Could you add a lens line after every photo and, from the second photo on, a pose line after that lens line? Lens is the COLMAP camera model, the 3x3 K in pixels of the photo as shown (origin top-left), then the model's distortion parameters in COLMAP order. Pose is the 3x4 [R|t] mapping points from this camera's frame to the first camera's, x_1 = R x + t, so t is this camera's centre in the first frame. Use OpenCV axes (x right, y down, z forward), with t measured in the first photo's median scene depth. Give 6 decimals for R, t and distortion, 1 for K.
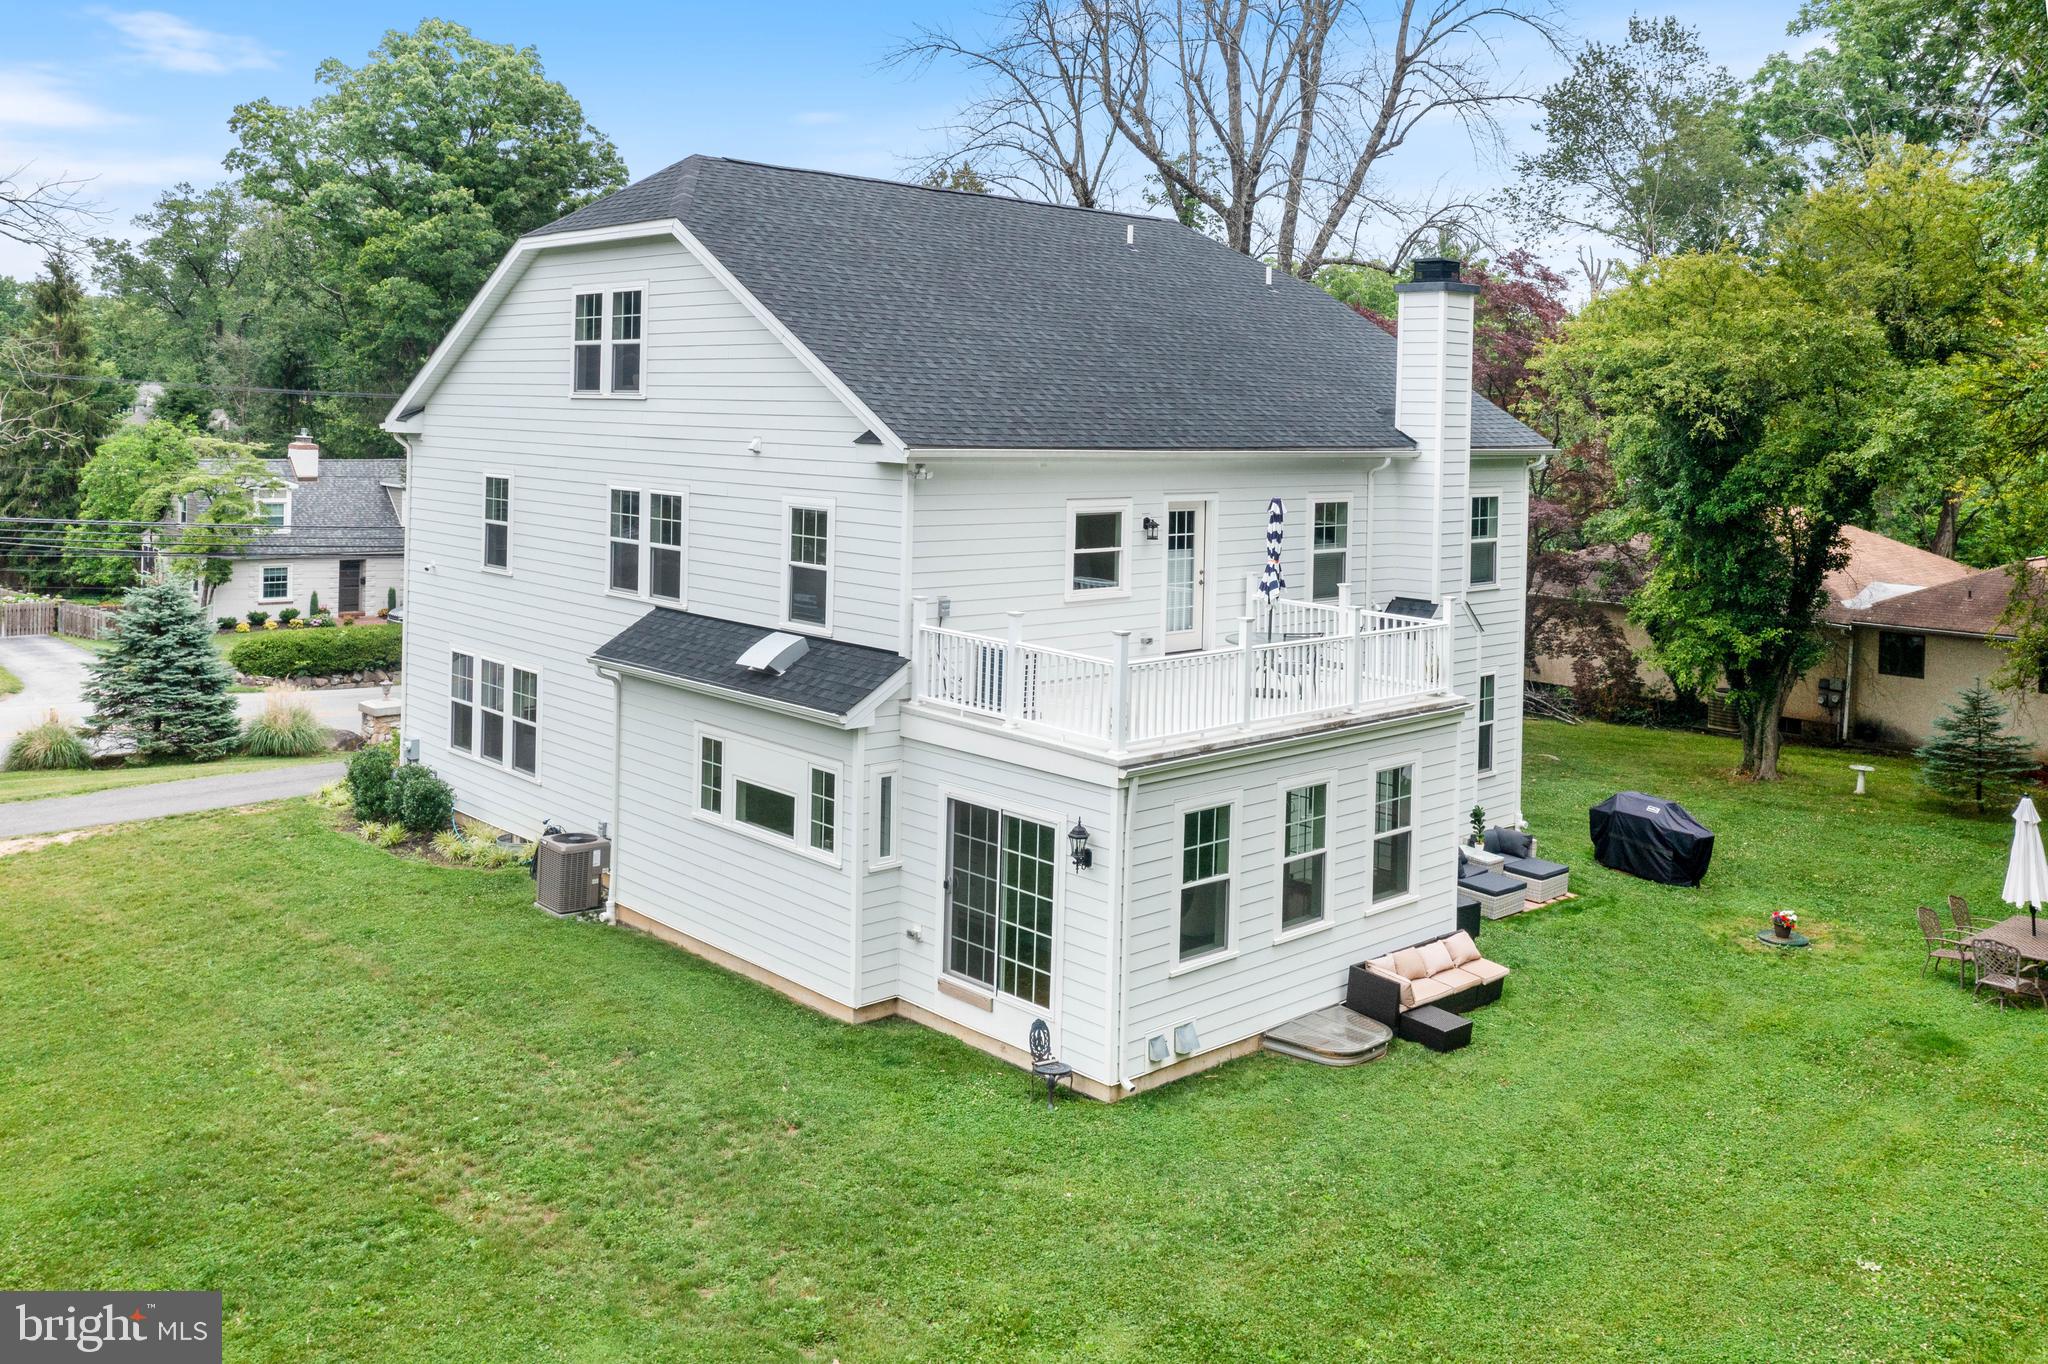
lens RADIAL K [[1653.4, 0, 1037.1], [0, 1653.4, 462.6], [0, 0, 1]] dist [-0.008371, -0.000683]
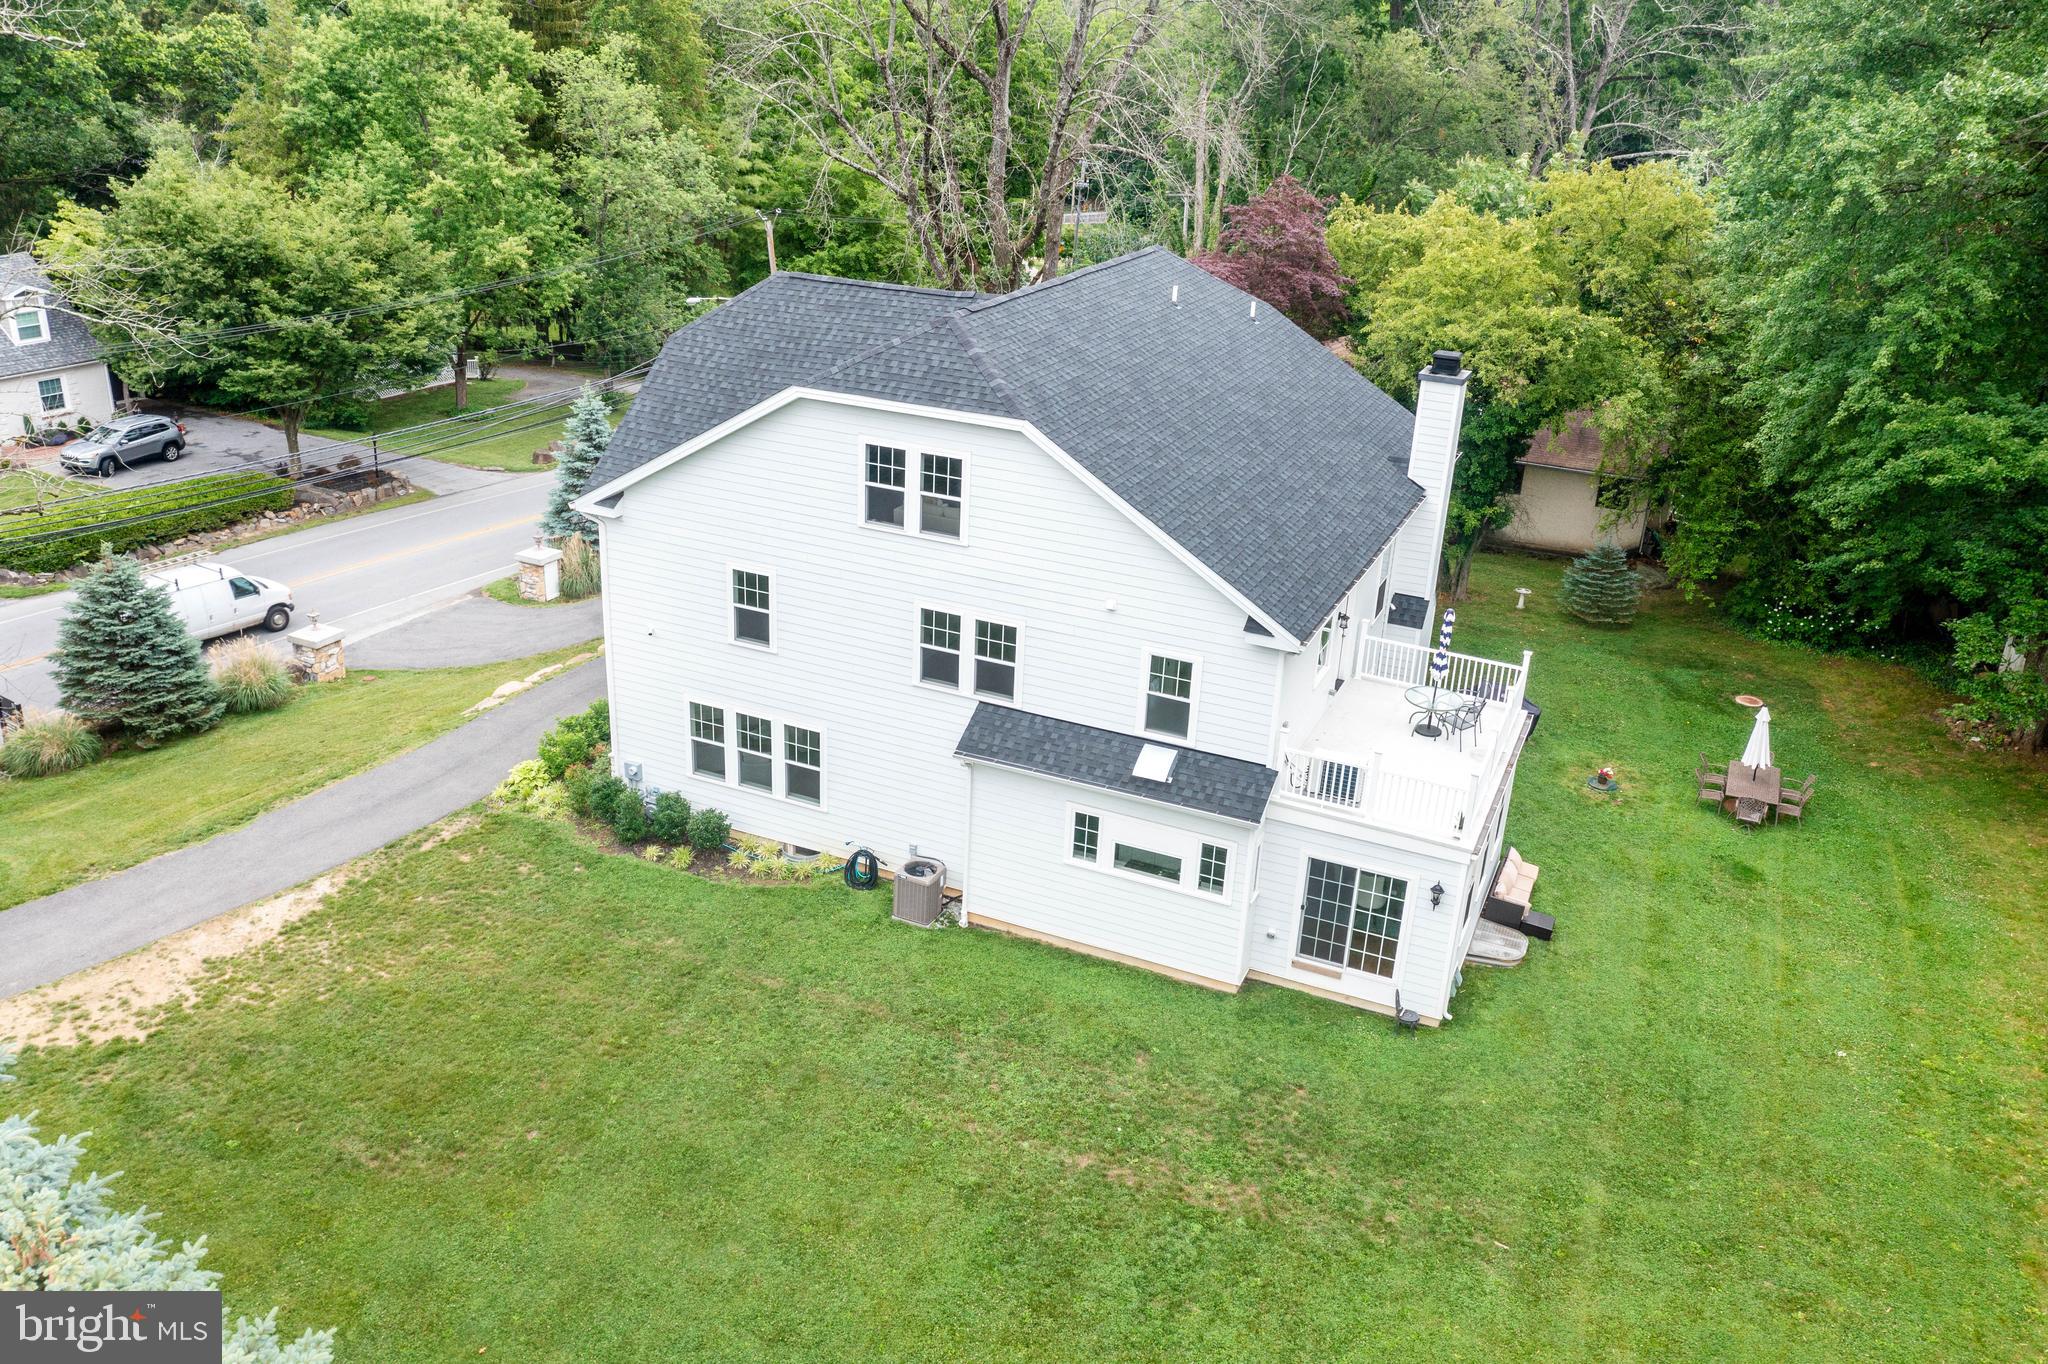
lens RADIAL K [[1513.0, 0, 1092.7], [0, 1513.0, 680.8], [0, 0, 1]] dist [-0.017131, 0.000789]
pose [[0.920646, -0.127328, 0.369051, -0.666128], [-0.017673, 0.930757, 0.365212, -0.412881], [-0.389998, -0.342753, 0.854647, -0.049563]]
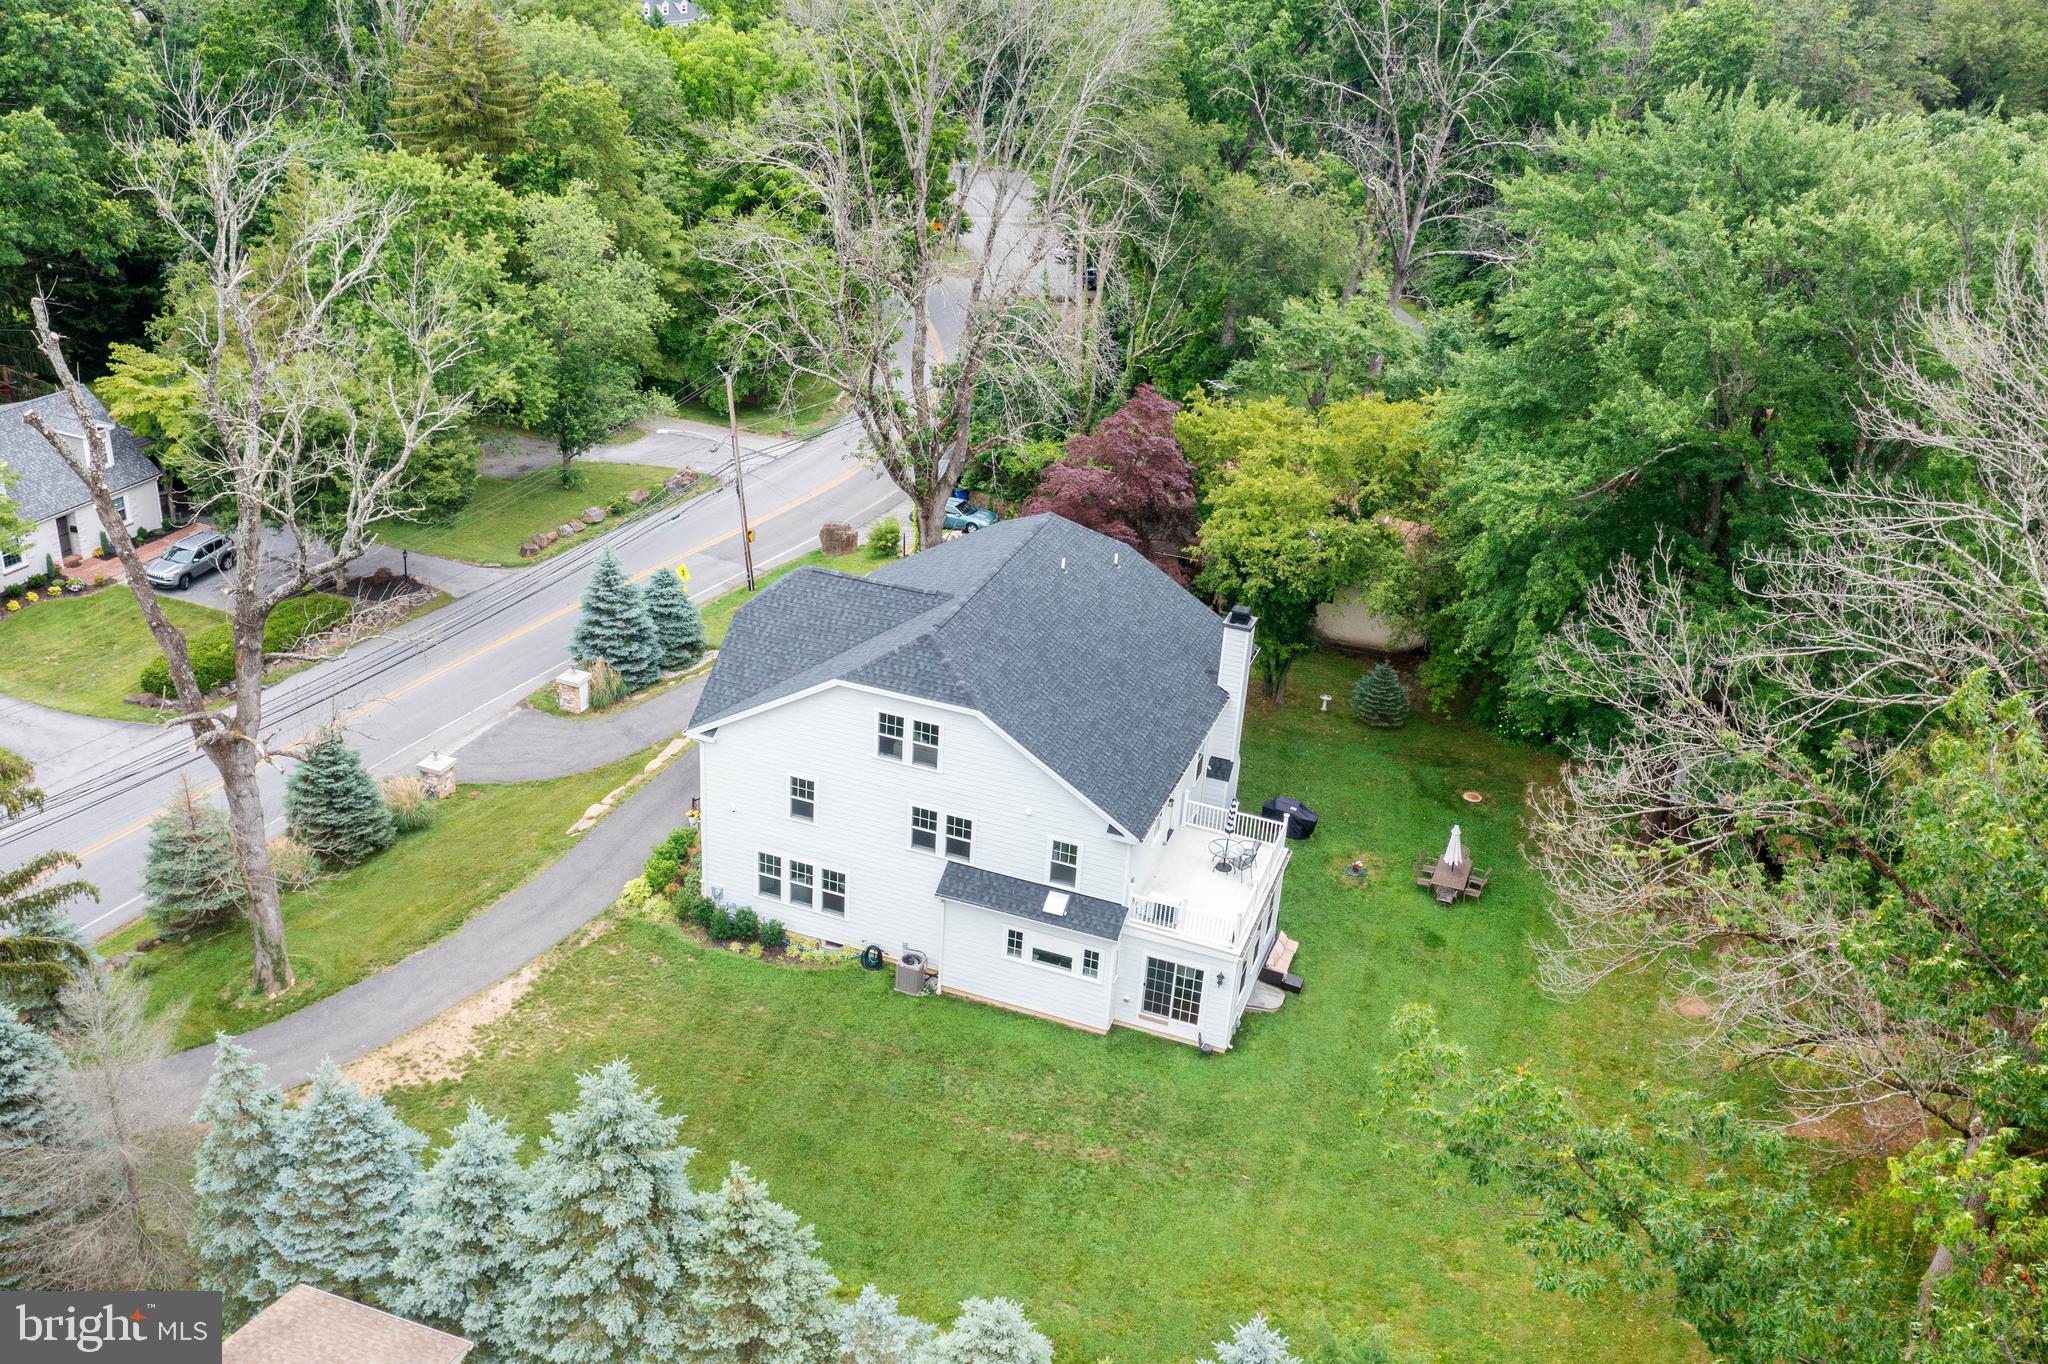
lens RADIAL K [[1621.8, 0, 1029.0], [0, 1621.8, 682.7], [0, 0, 1]] dist [-0.019560, 0.000484]
pose [[0.905455, -0.158932, 0.393564, -1.049955], [-0.017862, 0.912158, 0.409449, -1.113703], [-0.424067, -0.377768, 0.823079, -0.769515]]
